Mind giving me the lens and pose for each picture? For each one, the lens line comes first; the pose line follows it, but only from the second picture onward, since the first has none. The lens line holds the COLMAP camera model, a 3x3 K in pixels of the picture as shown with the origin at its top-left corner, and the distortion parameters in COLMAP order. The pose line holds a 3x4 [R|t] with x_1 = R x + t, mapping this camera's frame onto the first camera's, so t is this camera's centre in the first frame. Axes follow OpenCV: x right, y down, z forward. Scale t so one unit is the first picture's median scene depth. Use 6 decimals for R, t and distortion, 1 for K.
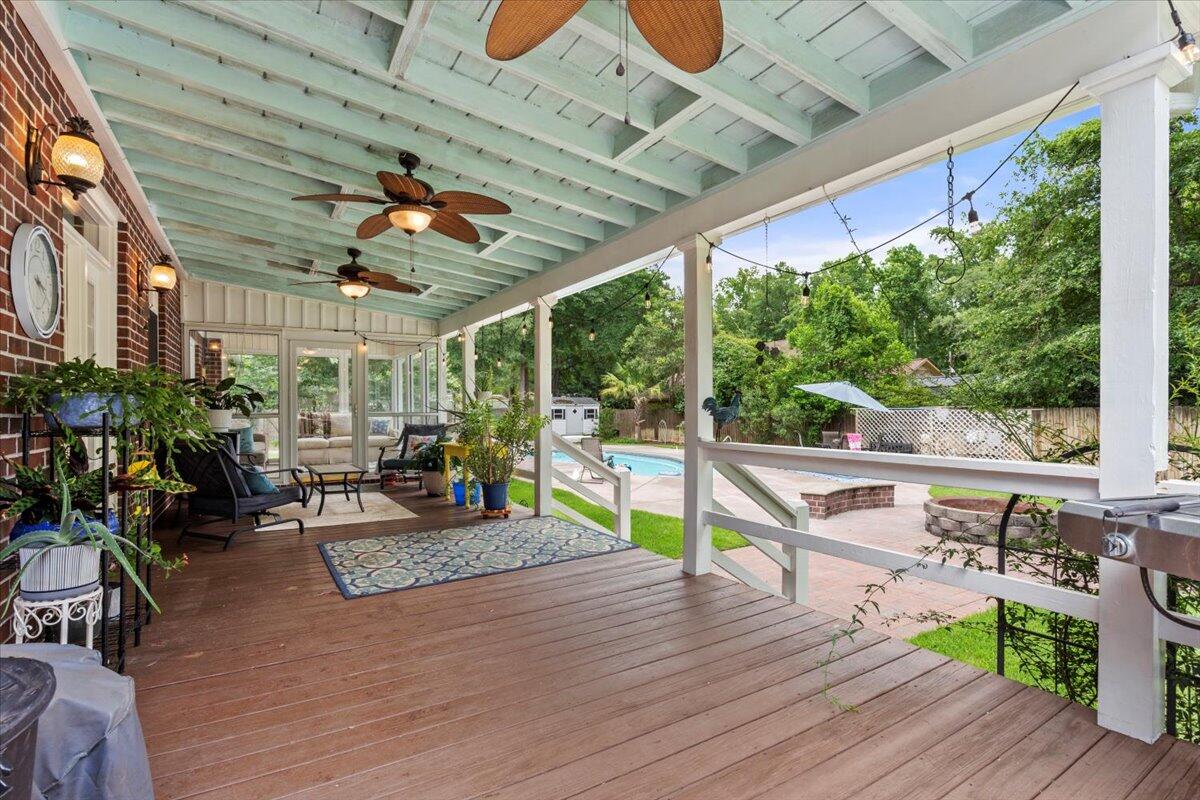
lens RADIAL K [[548.2, 0, 601.8], [0, 548.2, 405.2], [0, 0, 1]] dist [-0.001116, -0.000007]
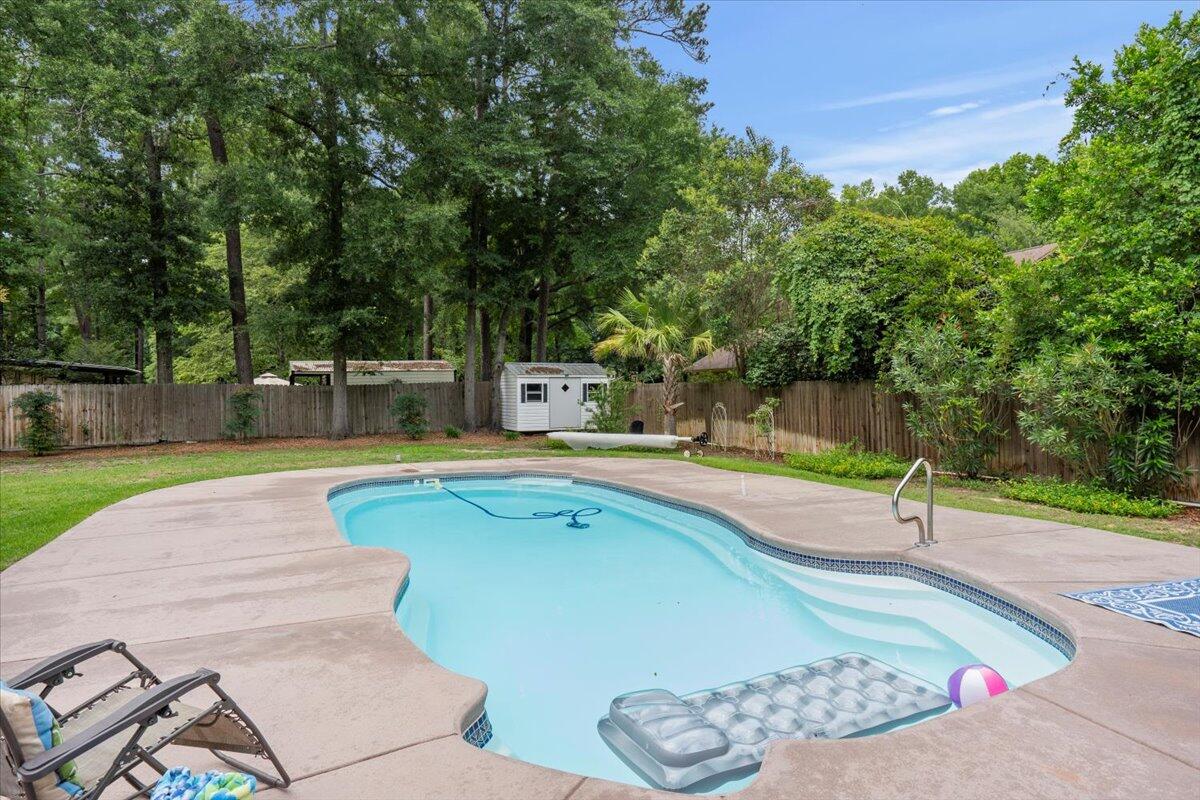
lens RADIAL K [[659.6, 0, 600.6], [0, 659.6, 381.1], [0, 0, 1]] dist [-0.001871, -0.000280]
pose [[0.995107, -0.007686, -0.098508, 0.063077], [0.007228, 0.999961, -0.004998, 0.009964], [0.098542, 0.004262, 0.995124, 0.402790]]
